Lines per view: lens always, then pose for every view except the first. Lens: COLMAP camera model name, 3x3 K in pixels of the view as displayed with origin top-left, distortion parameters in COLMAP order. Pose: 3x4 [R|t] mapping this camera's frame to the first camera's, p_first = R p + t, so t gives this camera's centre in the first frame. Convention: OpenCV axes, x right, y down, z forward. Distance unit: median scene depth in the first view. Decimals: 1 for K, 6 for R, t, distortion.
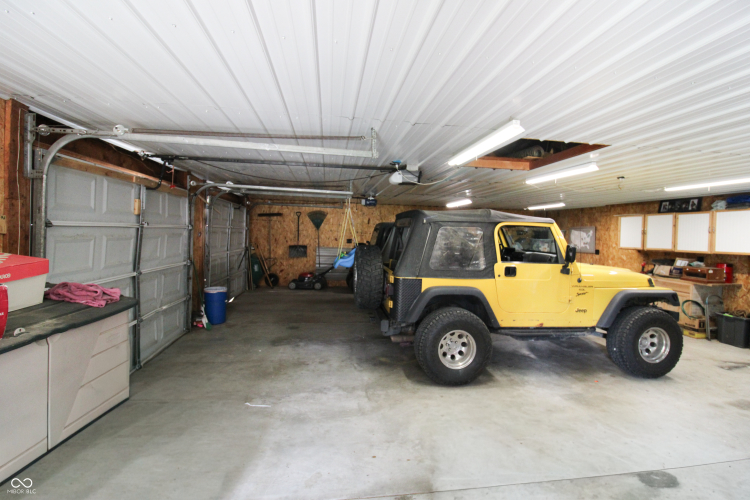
lens RADIAL K [[350.5, 0, 376.5], [0, 350.5, 248.9], [0, 0, 1]] dist [-0.013927, -0.001163]
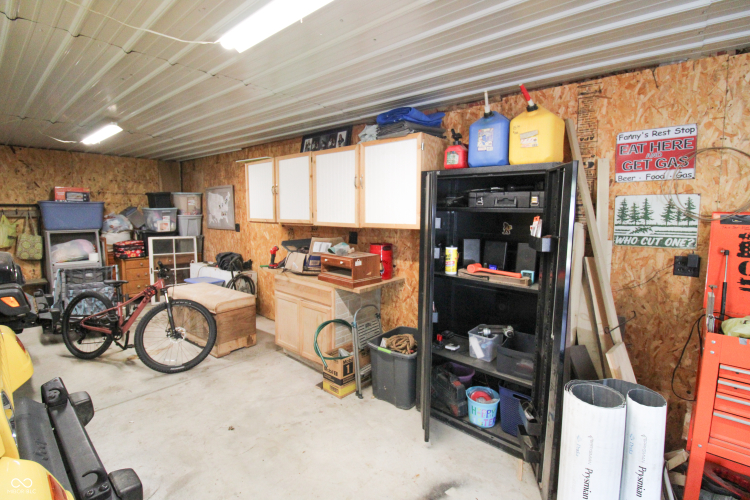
lens RADIAL K [[350.5, 0, 376.9], [0, 350.5, 247.8], [0, 0, 1]] dist [-0.013927, -0.001163]
pose [[0.760669, -0.074207, 0.644885, 0.625714], [0.028325, 0.996293, 0.081233, 0.002057], [-0.648522, -0.043525, 0.759951, 0.563196]]
